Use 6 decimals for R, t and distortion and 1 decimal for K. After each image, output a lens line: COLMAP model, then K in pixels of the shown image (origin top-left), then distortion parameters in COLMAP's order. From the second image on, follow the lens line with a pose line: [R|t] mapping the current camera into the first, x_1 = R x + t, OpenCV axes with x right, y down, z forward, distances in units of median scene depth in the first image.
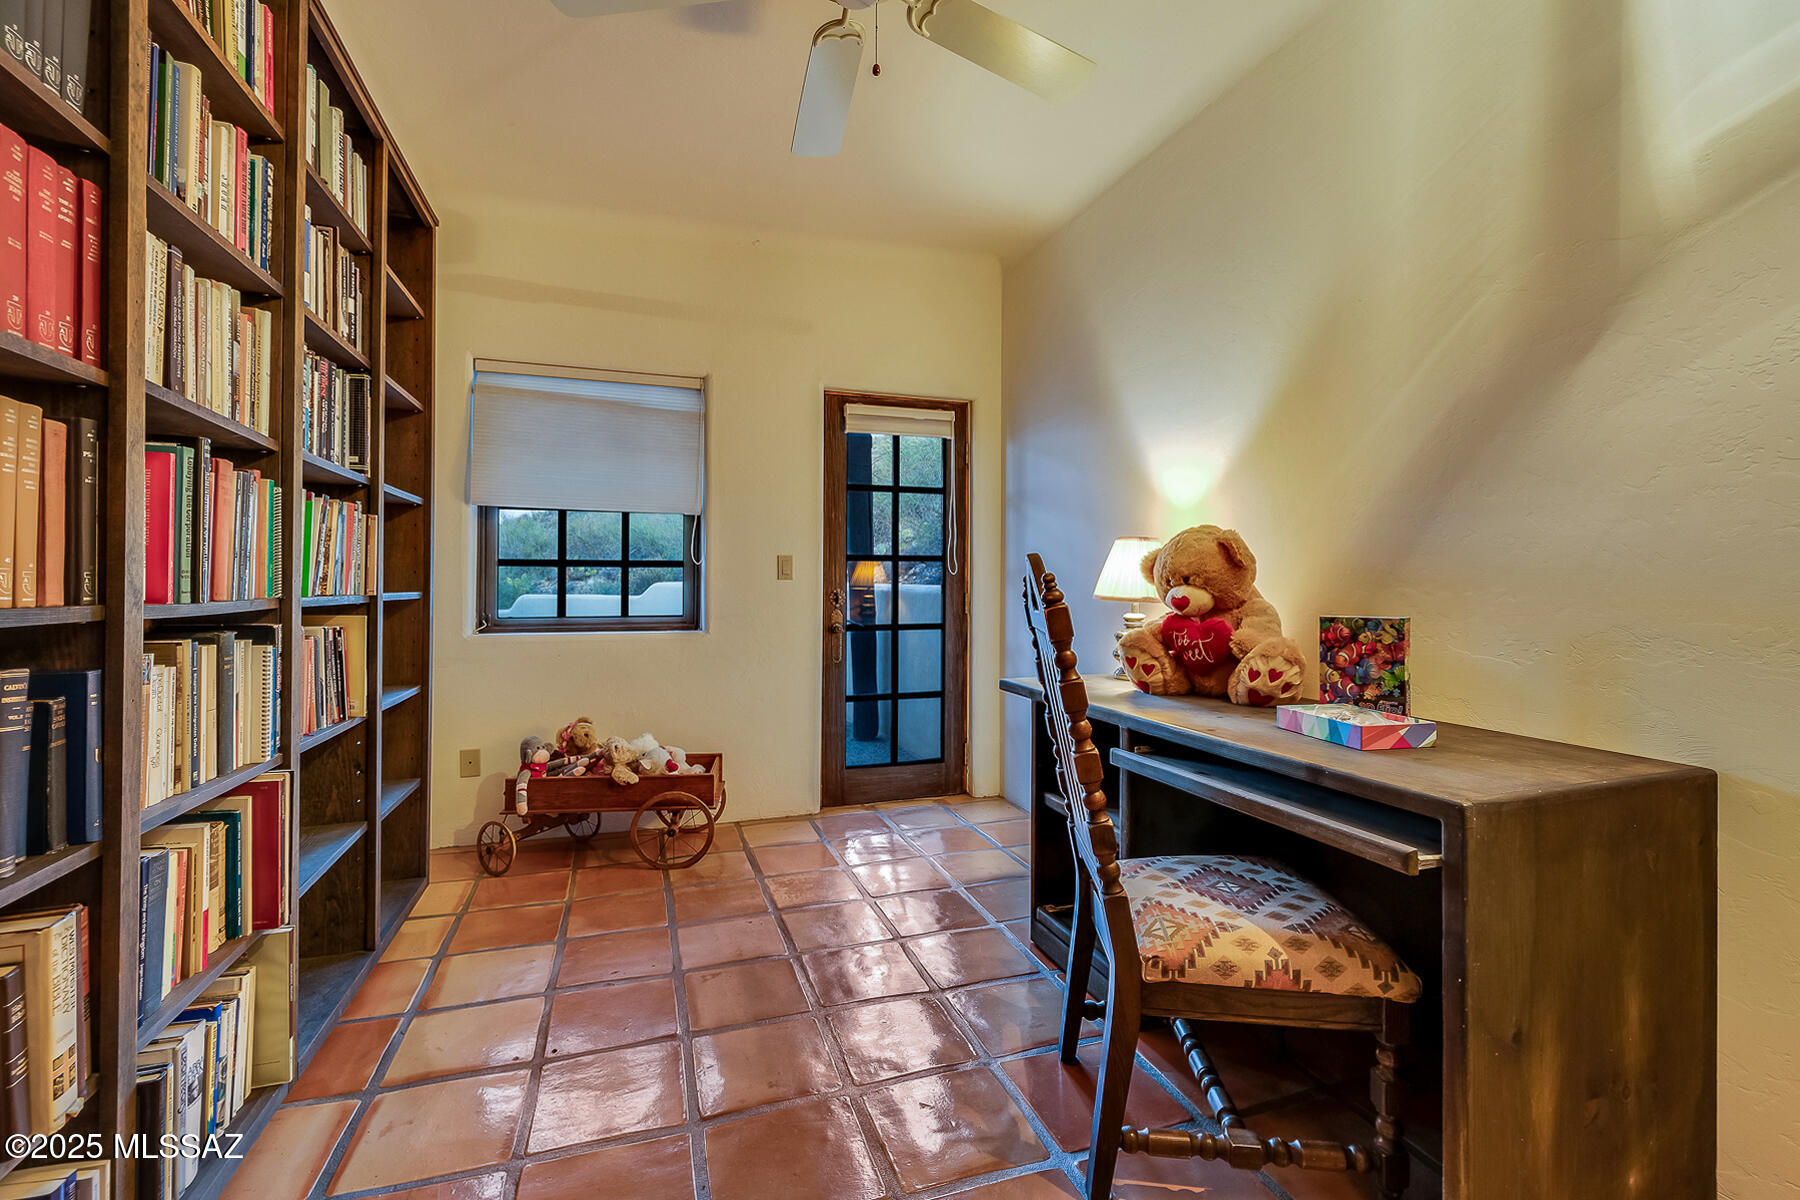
lens RADIAL K [[850.3, 0, 954.5], [0, 850.3, 563.9], [0, 0, 1]] dist [-0.000260, -0.000186]
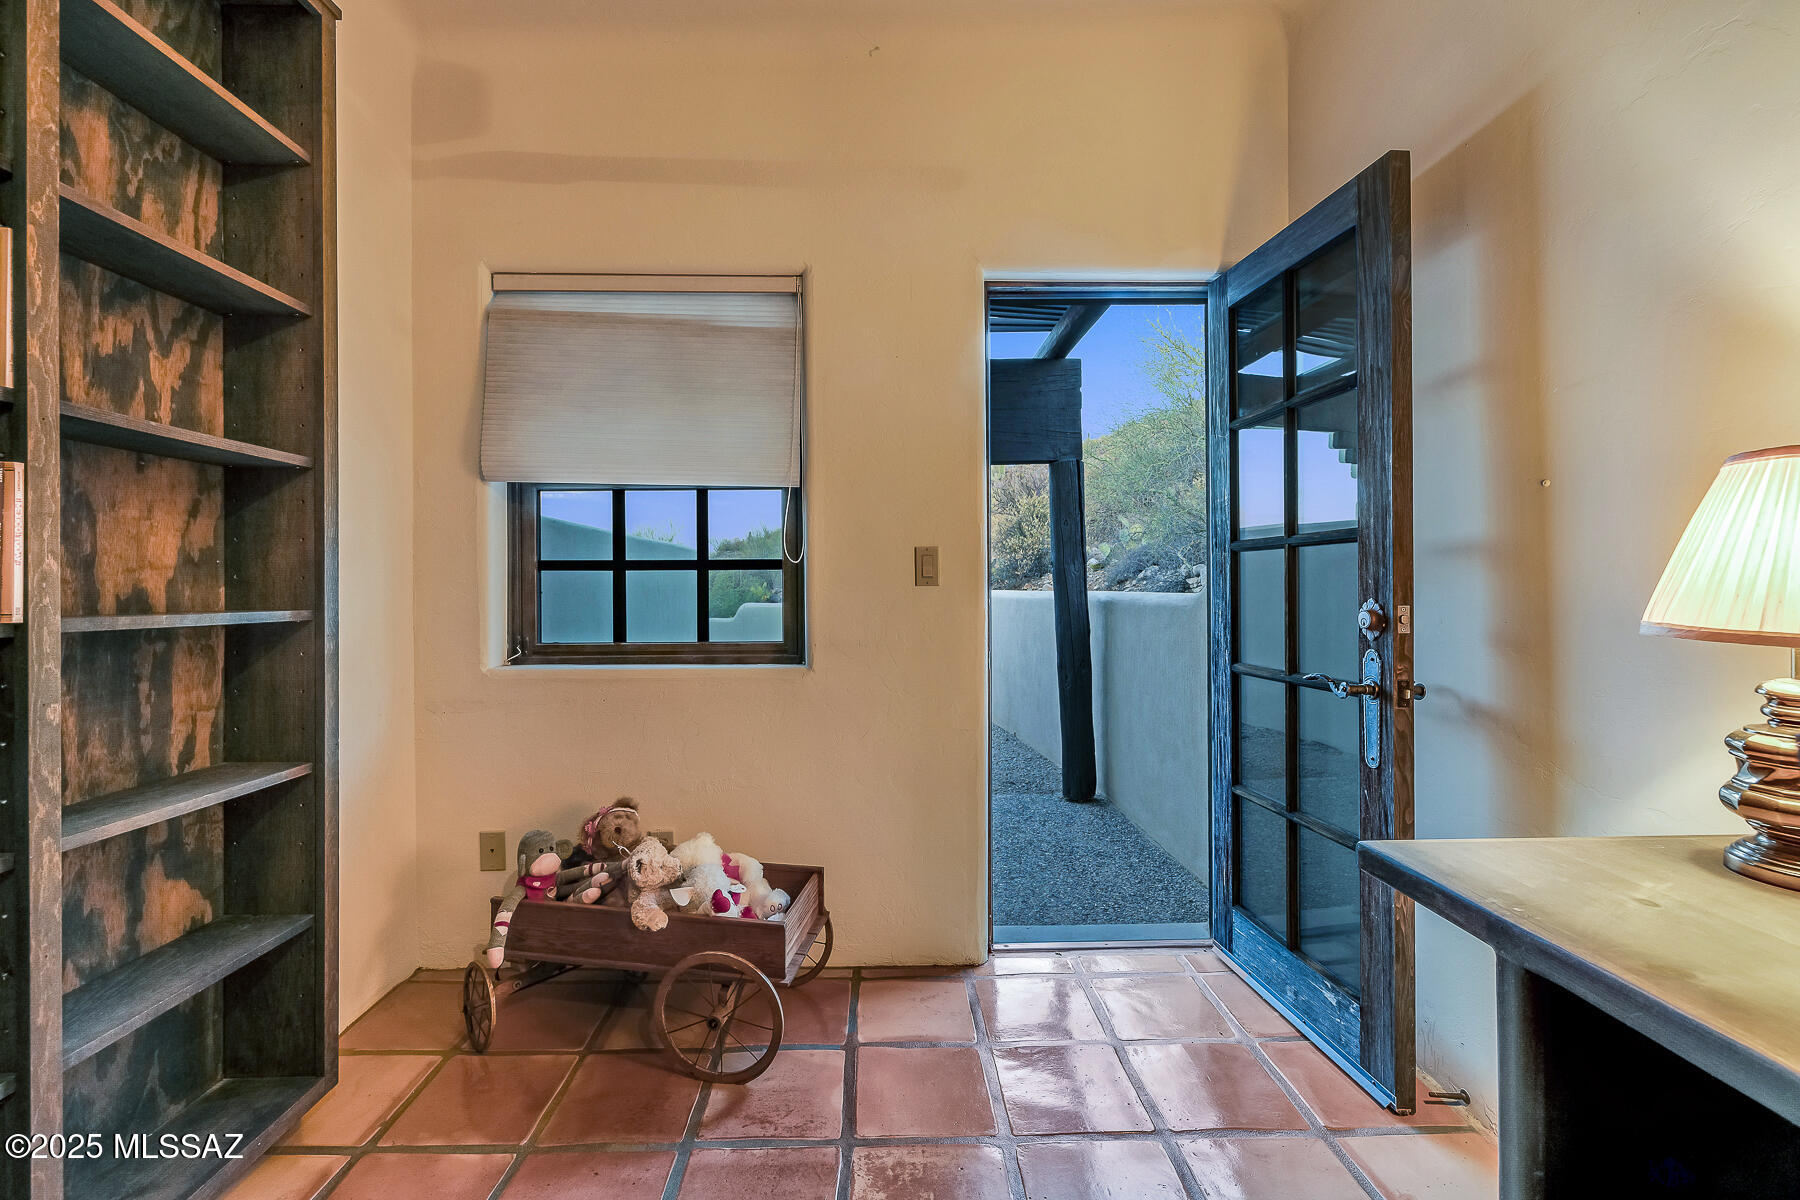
lens RADIAL K [[850.3, 0, 954.5], [0, 850.3, 563.9], [0, 0, 1]] dist [-0.000260, -0.000186]
pose [[0.963748, -0.014321, -0.266430, -0.013364], [0.012334, 0.999882, -0.009131, 0.008711], [0.266529, 0.005514, 0.963811, 0.428864]]
